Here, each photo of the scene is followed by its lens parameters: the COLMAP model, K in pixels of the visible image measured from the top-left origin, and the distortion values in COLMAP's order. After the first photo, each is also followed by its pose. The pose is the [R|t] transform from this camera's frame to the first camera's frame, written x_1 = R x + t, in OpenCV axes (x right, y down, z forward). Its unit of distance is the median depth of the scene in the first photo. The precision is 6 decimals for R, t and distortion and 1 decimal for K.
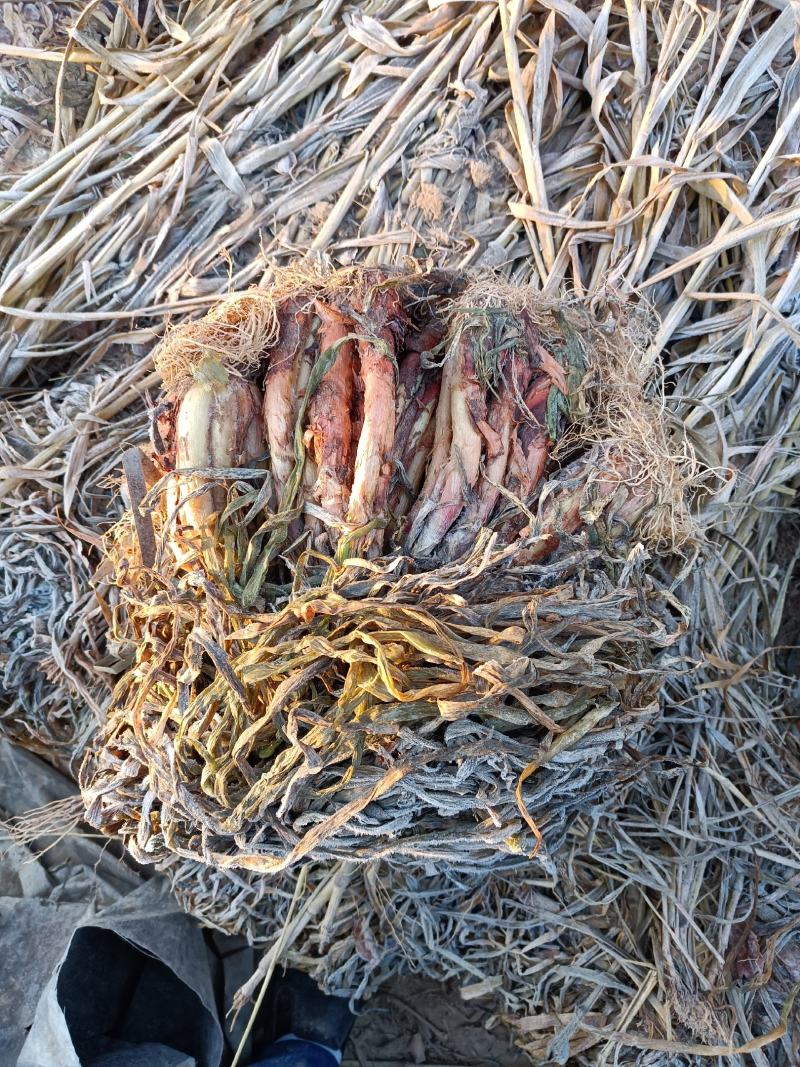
lens RADIAL K [[793.0, 0, 404.1], [0, 793.0, 527.7], [0, 0, 1]] dist [0.006046, 0.012089]
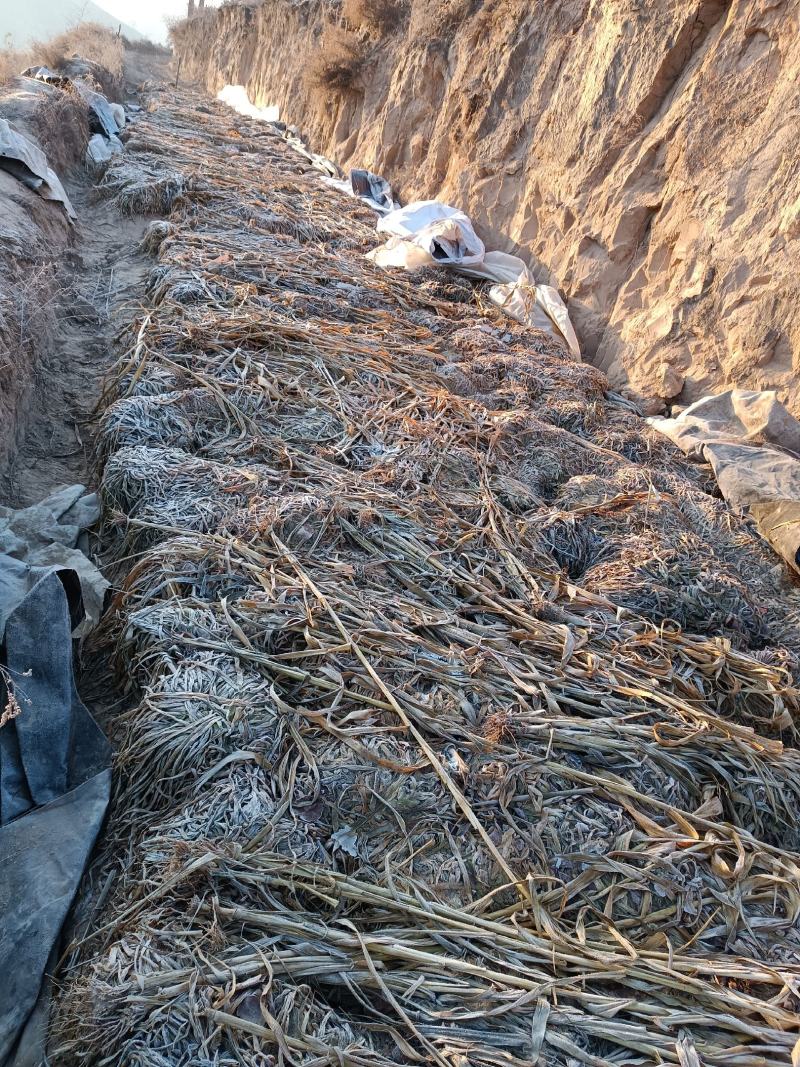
lens RADIAL K [[785.8, 0, 400.0], [0, 785.8, 533.5], [0, 0, 1]] dist [0.032306, -0.025995]
pose [[0.596904, 0.534425, -0.598411, -0.007593], [-0.797005, 0.309324, -0.518750, 0.206361], [-0.092130, 0.786581, 0.610576, -0.530121]]
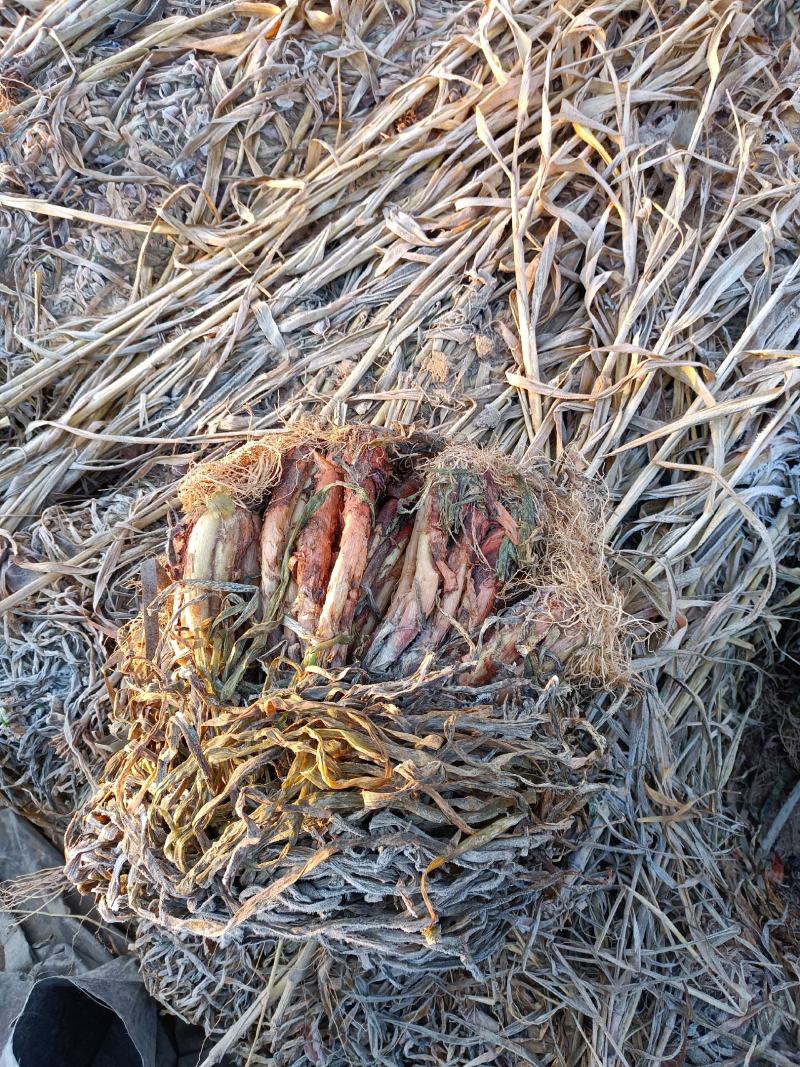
lens RADIAL K [[785.8, 0, 400.0], [0, 785.8, 533.5], [0, 0, 1]] dist [0.032306, -0.025995]
pose [[0.994888, 0.082448, -0.058317, 0.070201], [-0.089921, 0.986065, -0.139965, -0.002837], [0.045965, 0.144494, 0.988438, -0.119602]]
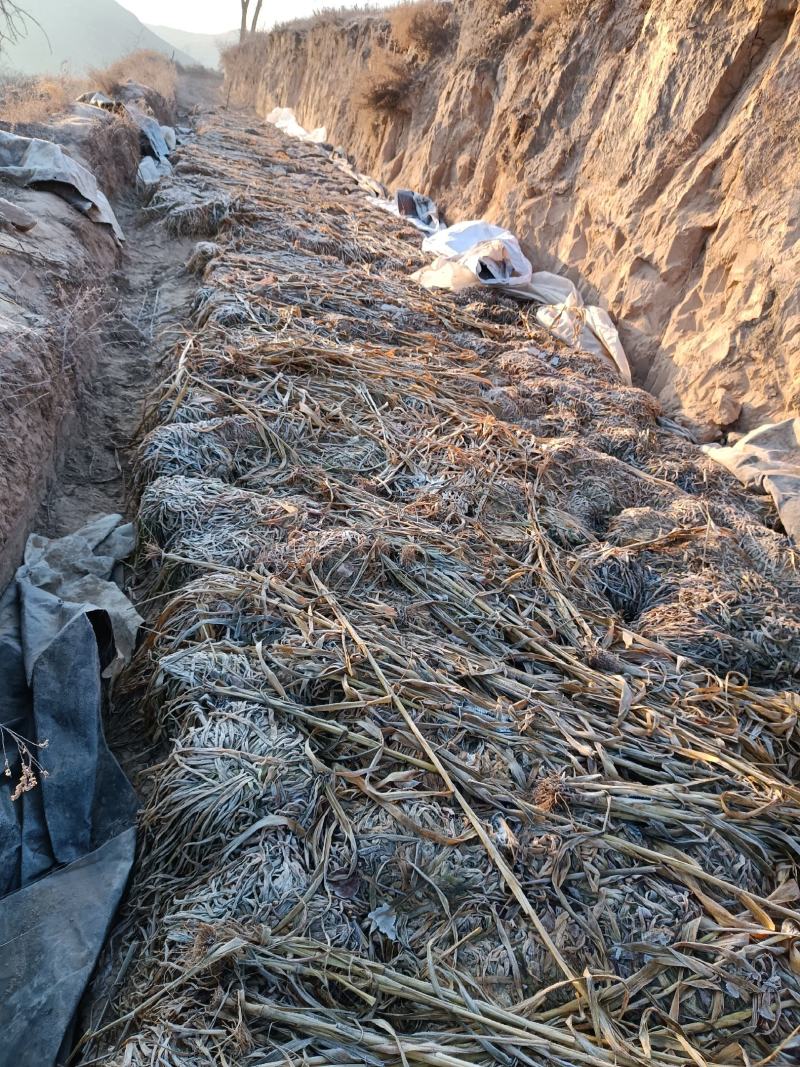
lens RADIAL K [[795.7, 0, 400.0], [0, 795.7, 533.5], [0, 0, 1]] dist [0.023925, -0.014536]
pose [[0.557166, 0.528915, -0.640168, -0.134396], [-0.826979, 0.283503, -0.485521, 0.136146], [-0.075310, 0.799922, 0.595360, -0.512935]]
